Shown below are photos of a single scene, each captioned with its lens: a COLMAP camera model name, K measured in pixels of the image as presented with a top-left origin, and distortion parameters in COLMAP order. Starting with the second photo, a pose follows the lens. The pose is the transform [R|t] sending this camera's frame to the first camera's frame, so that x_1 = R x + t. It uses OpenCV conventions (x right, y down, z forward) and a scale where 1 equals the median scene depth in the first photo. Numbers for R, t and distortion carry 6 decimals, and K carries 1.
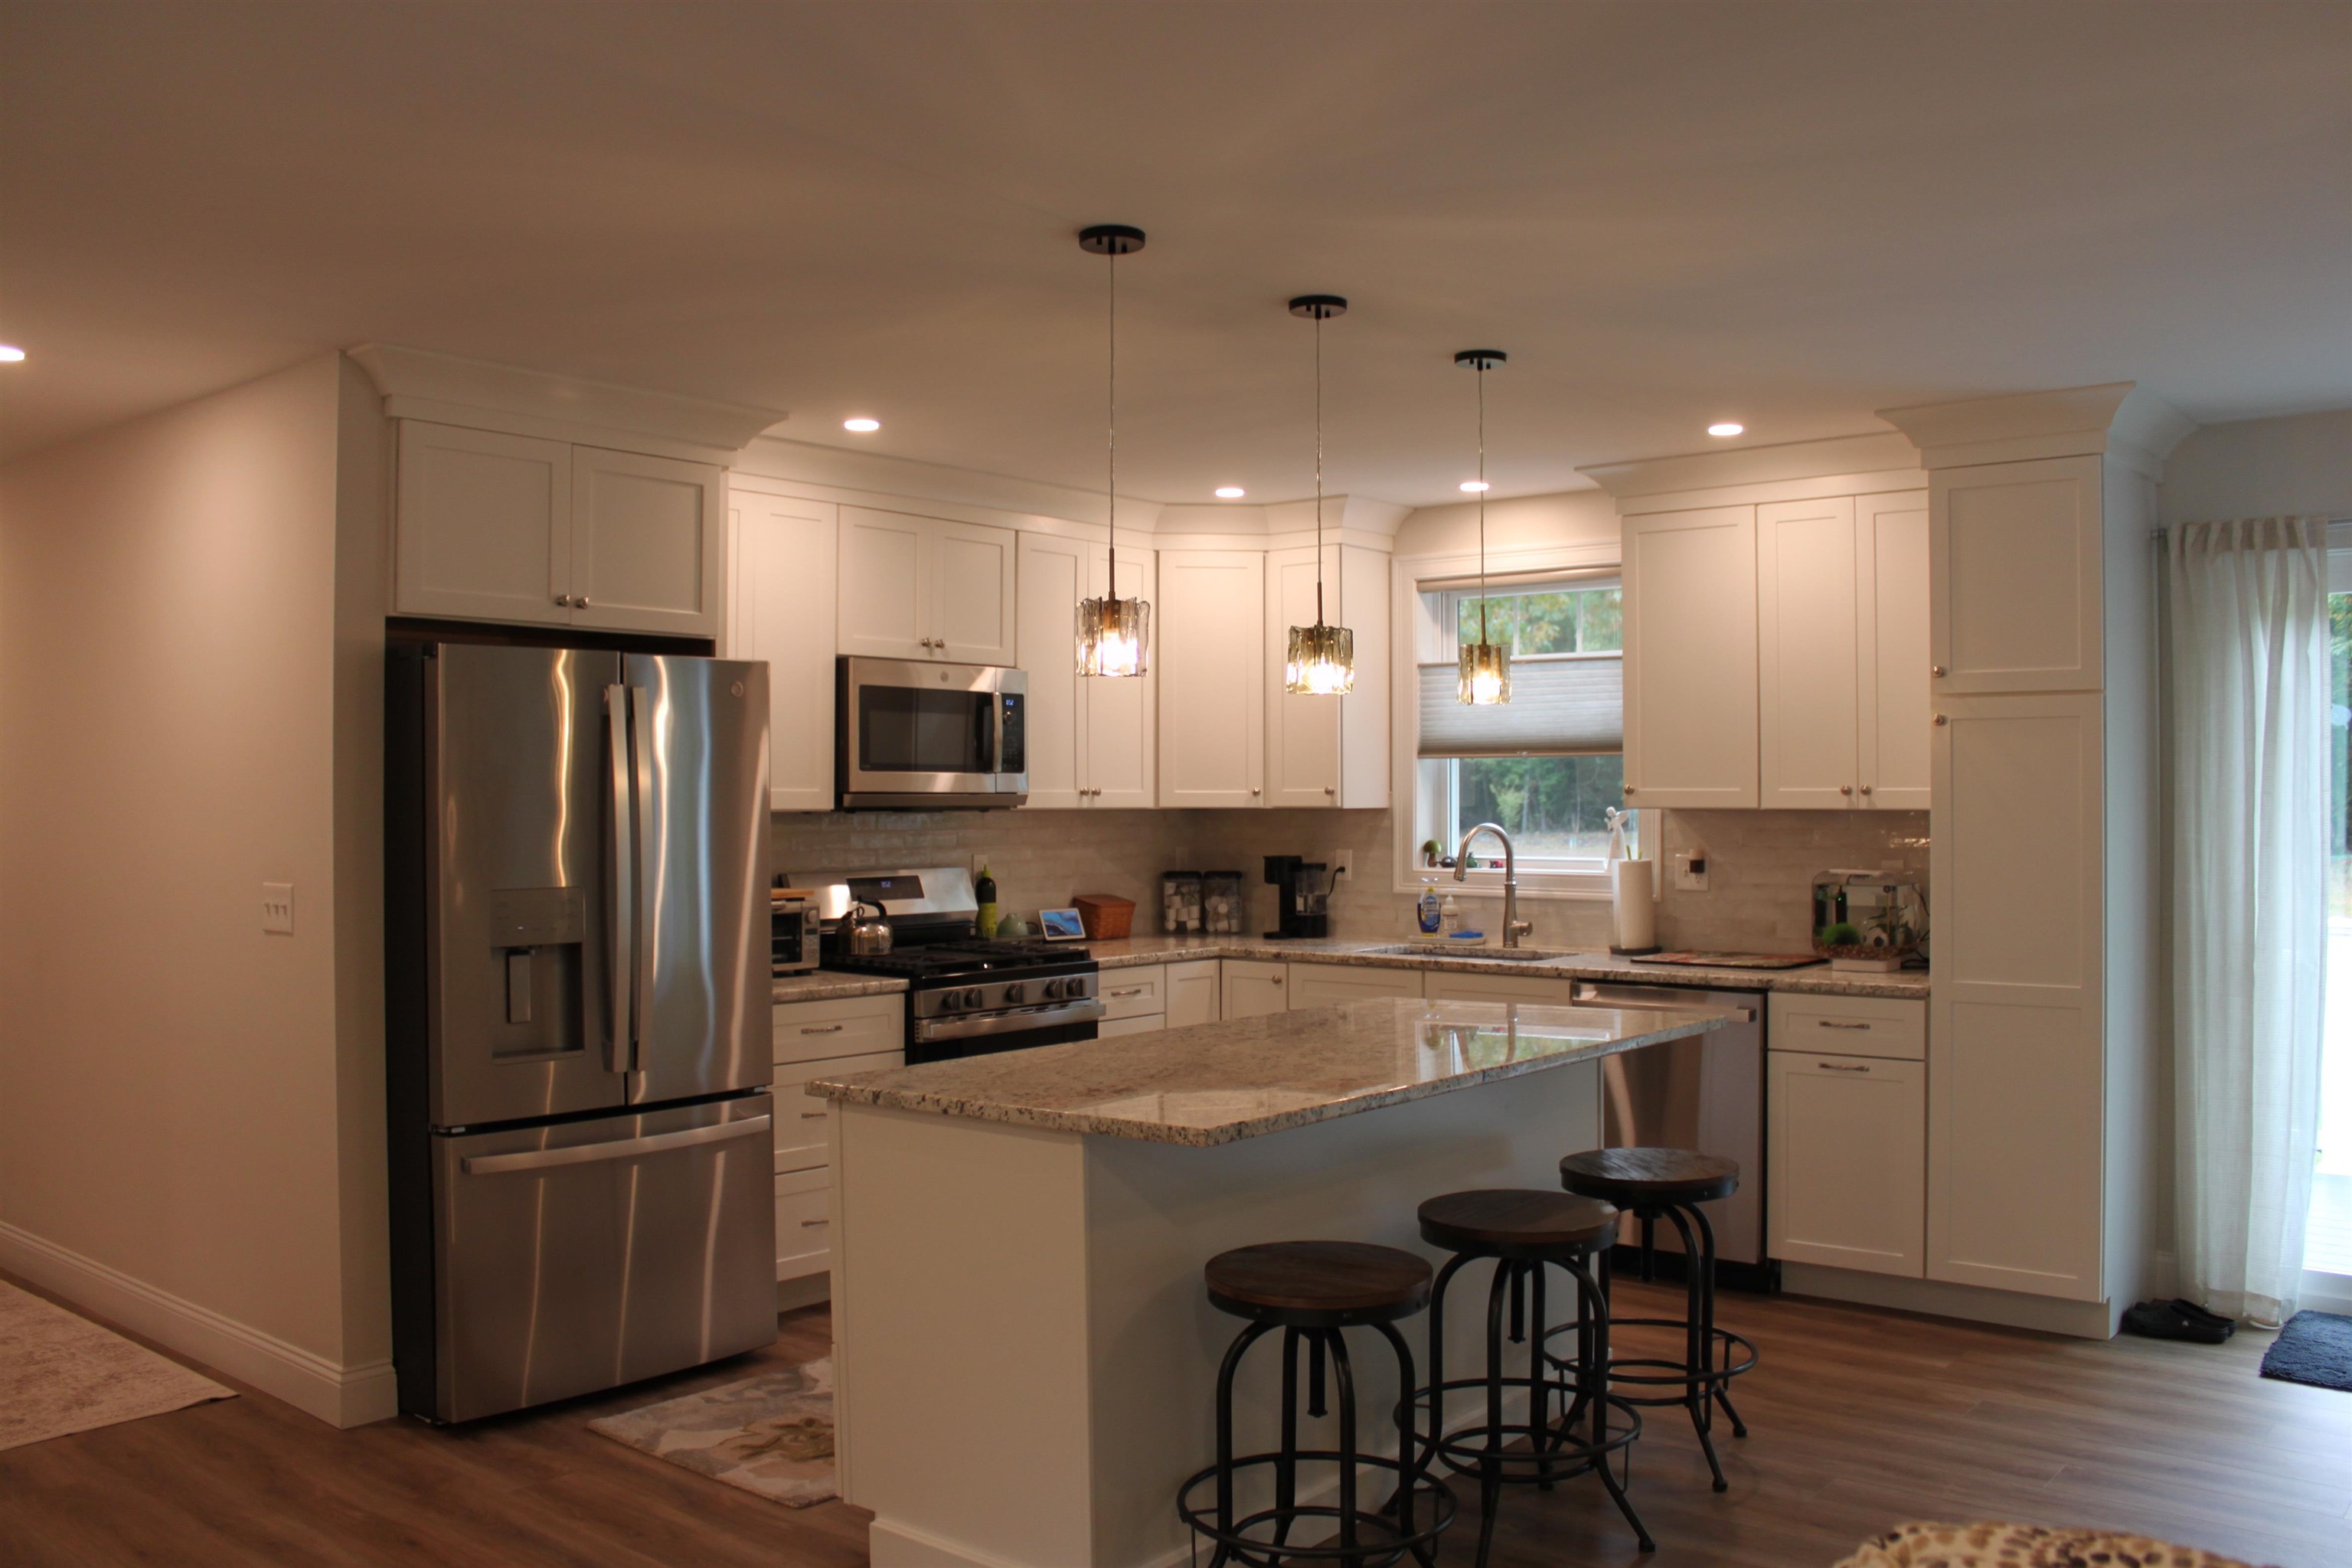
lens RADIAL K [[1960.7, 0, 1184.2], [0, 1960.7, 792.2], [0, 0, 1]] dist [-0.164134, 0.150831]
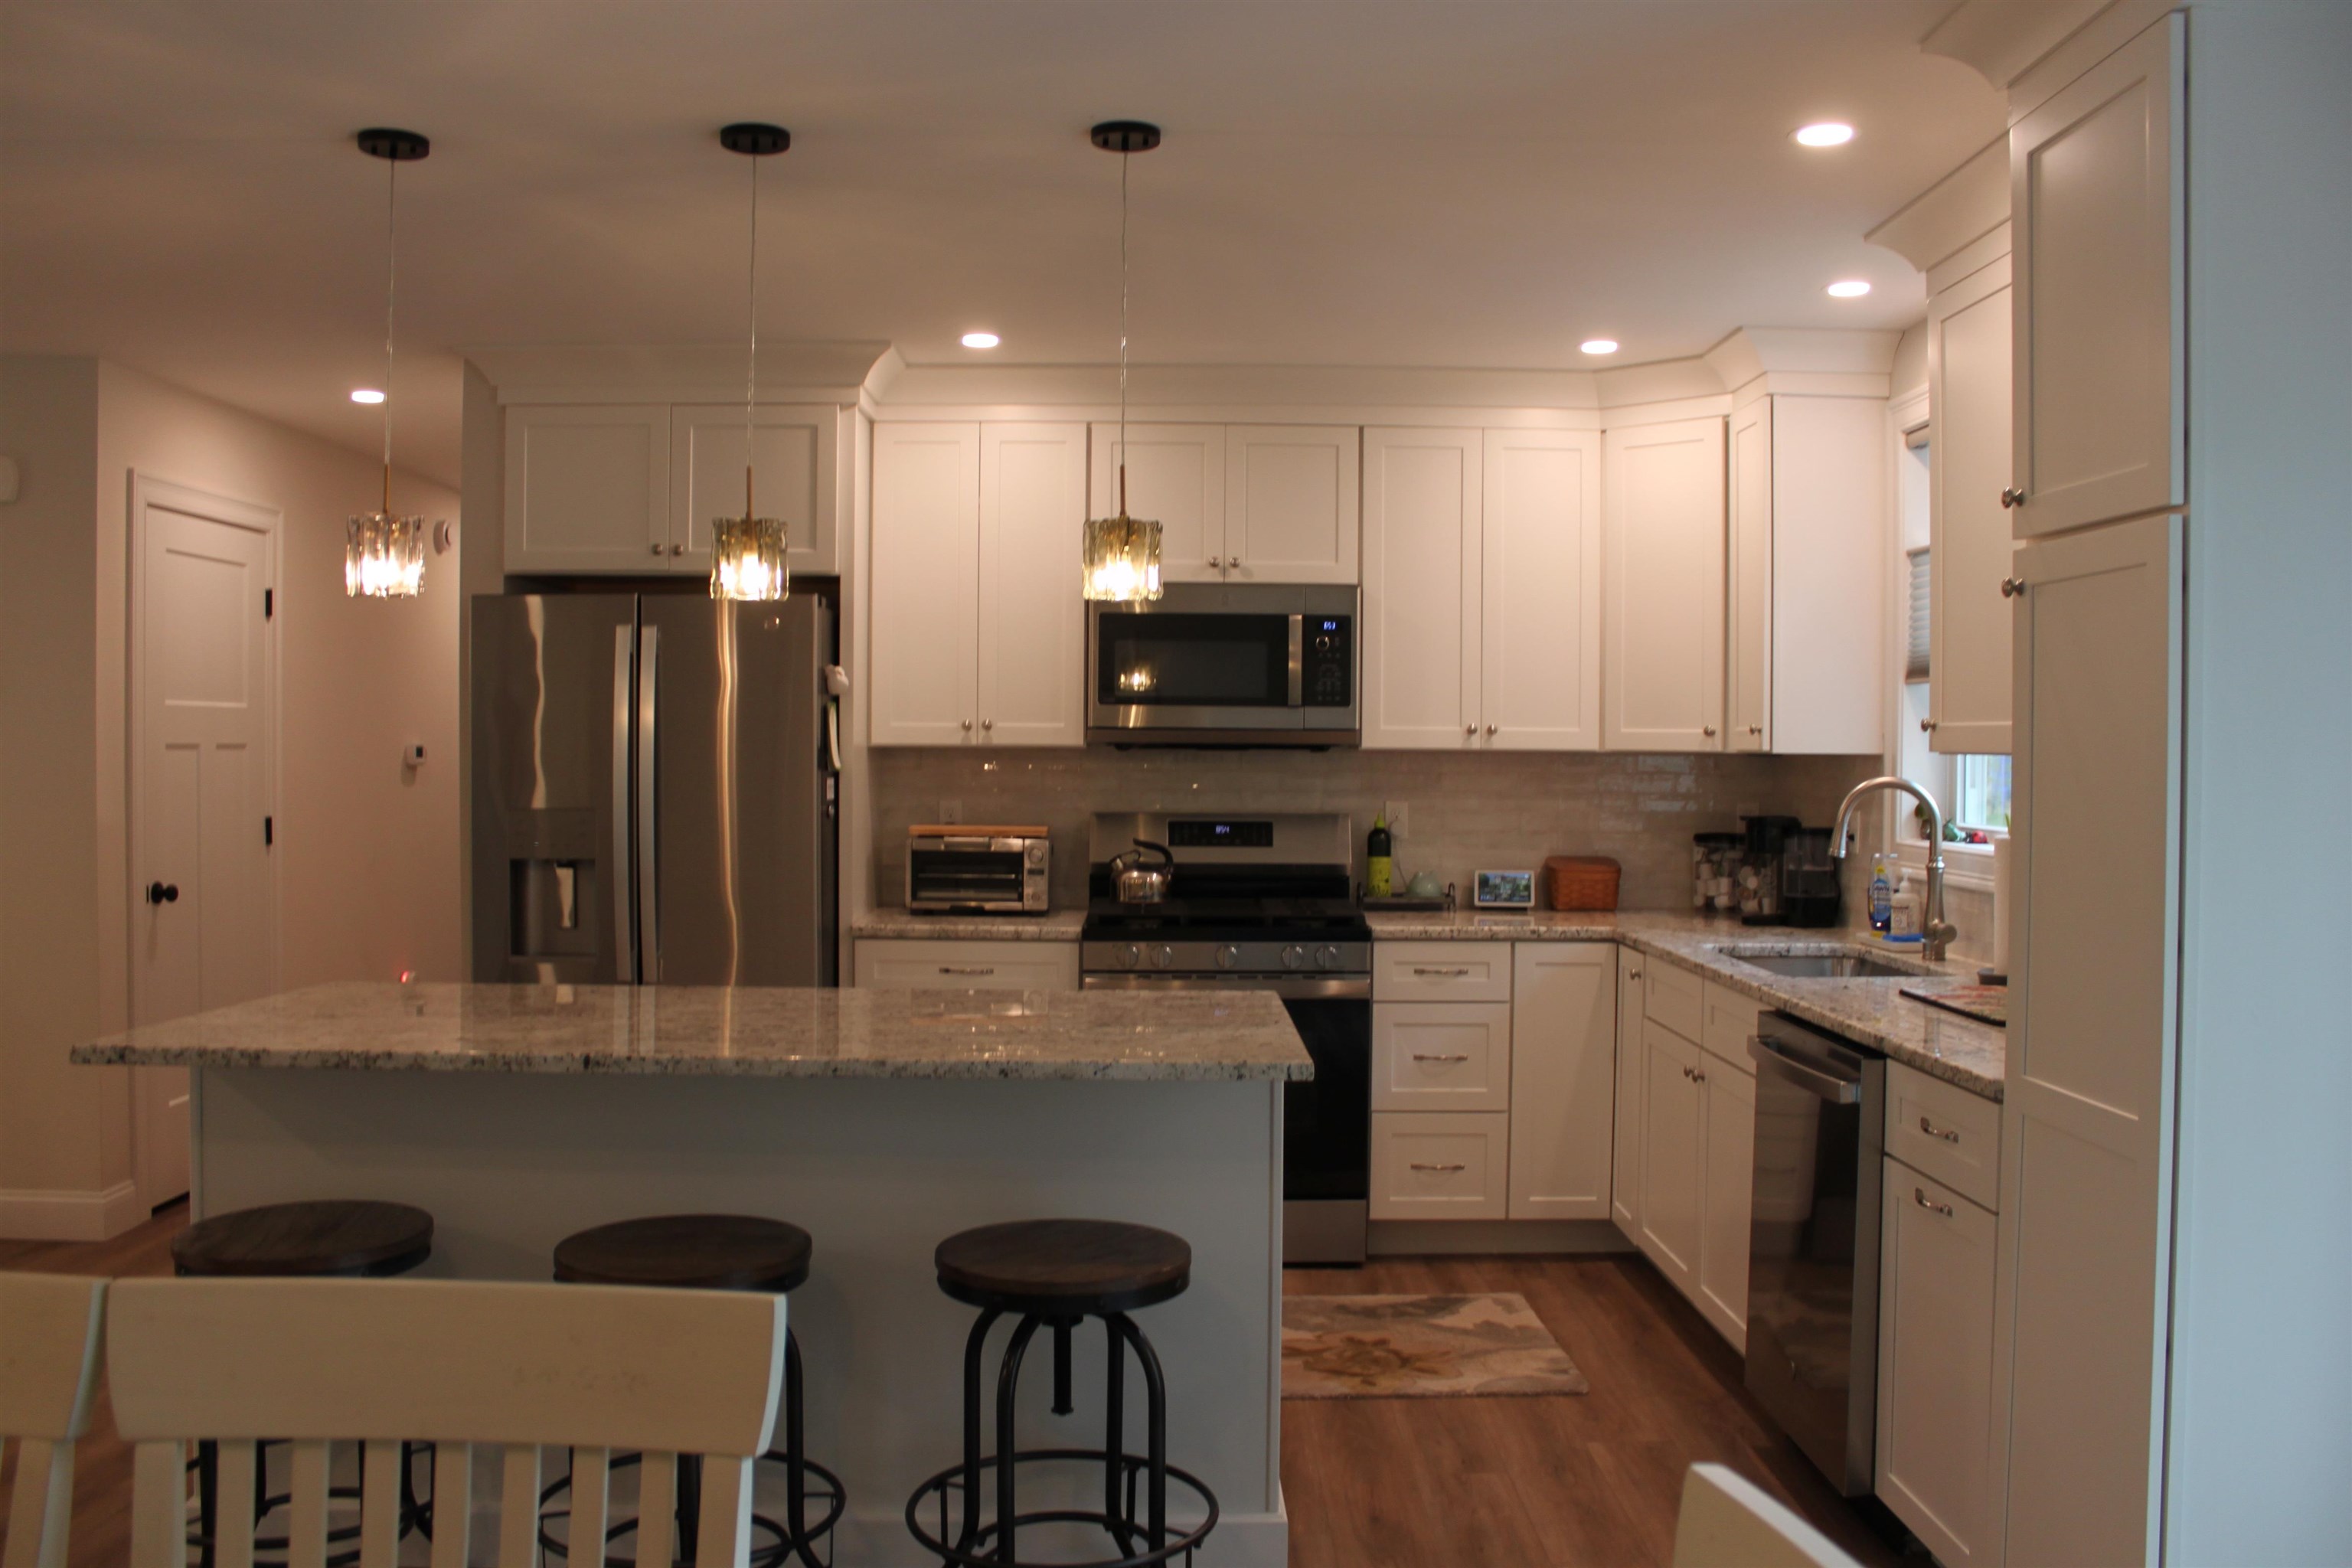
lens RADIAL K [[1960.7, 0, 1184.2], [0, 1960.7, 792.2], [0, 0, 1]] dist [-0.164134, 0.150831]
pose [[0.644691, 0.022727, -0.764105, 0.581884], [-0.006508, 0.999685, 0.024243, 0.008019], [0.764415, -0.010657, 0.644636, 0.423448]]
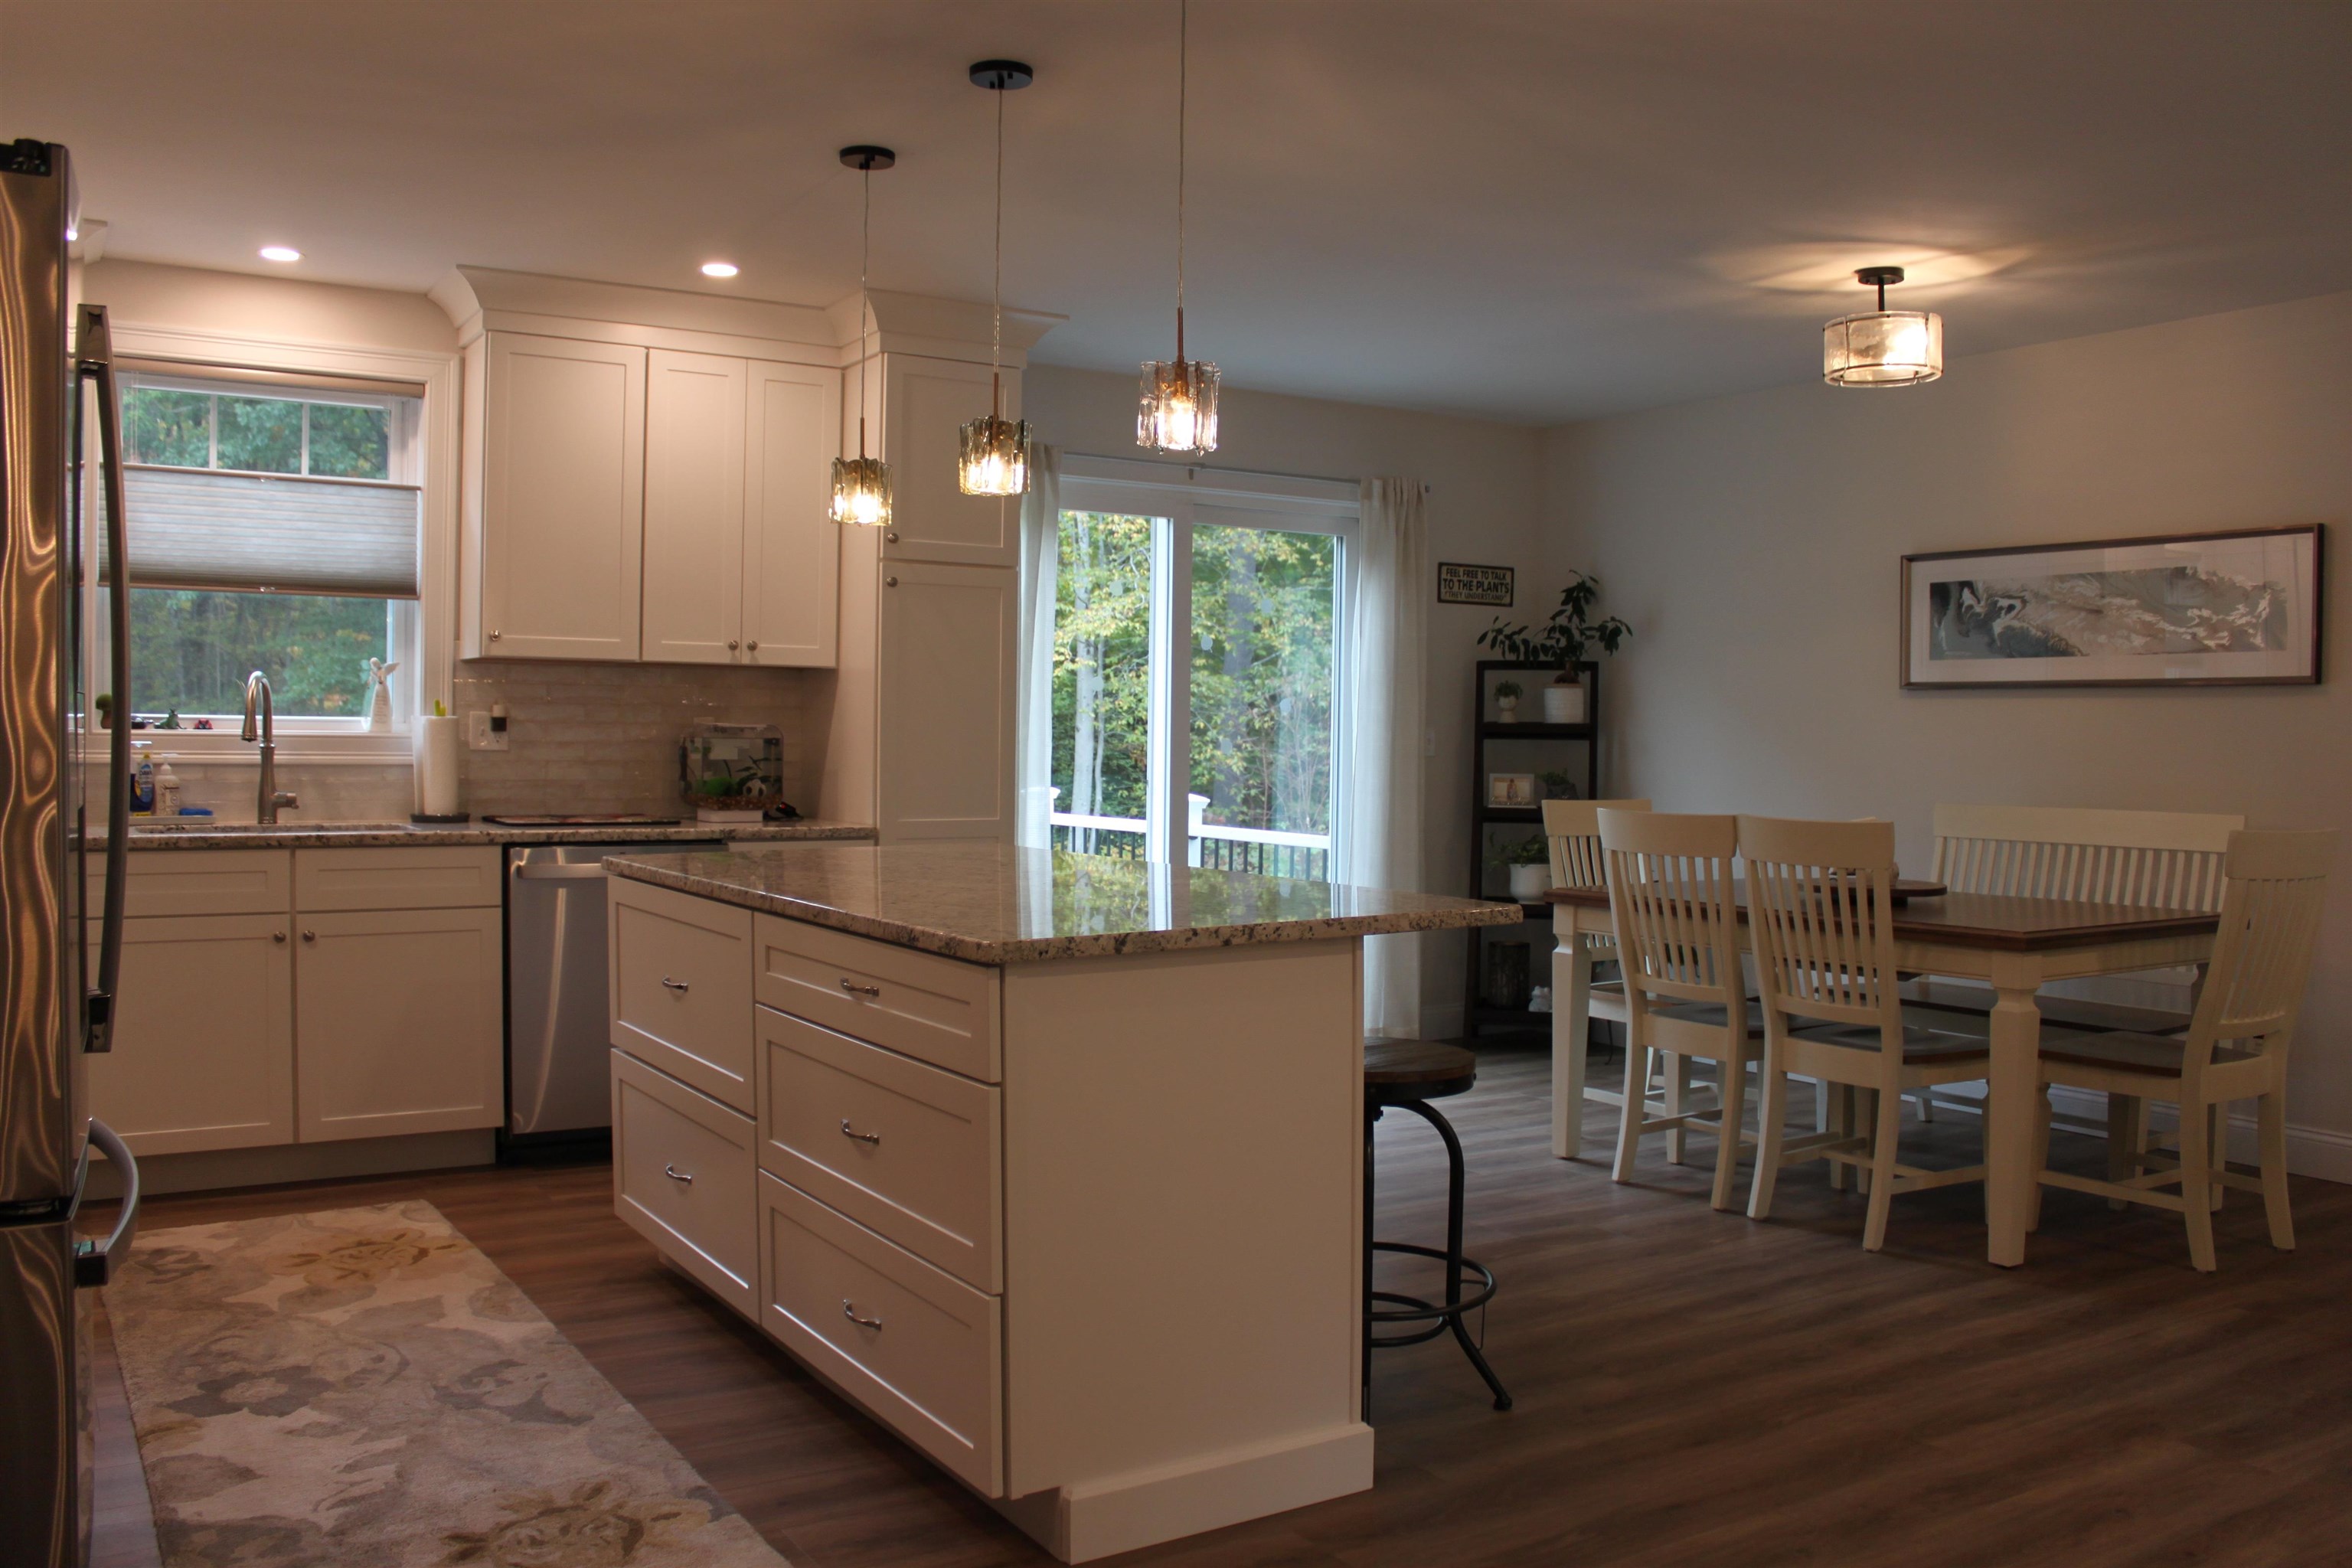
lens RADIAL K [[1960.7, 0, 1184.2], [0, 1960.7, 792.2], [0, 0, 1]] dist [-0.164134, 0.150831]
pose [[0.317559, -0.025373, 0.947899, -0.540568], [-0.016697, 0.999337, 0.032344, 0.038332], [-0.948092, -0.026099, 0.316925, 0.431822]]
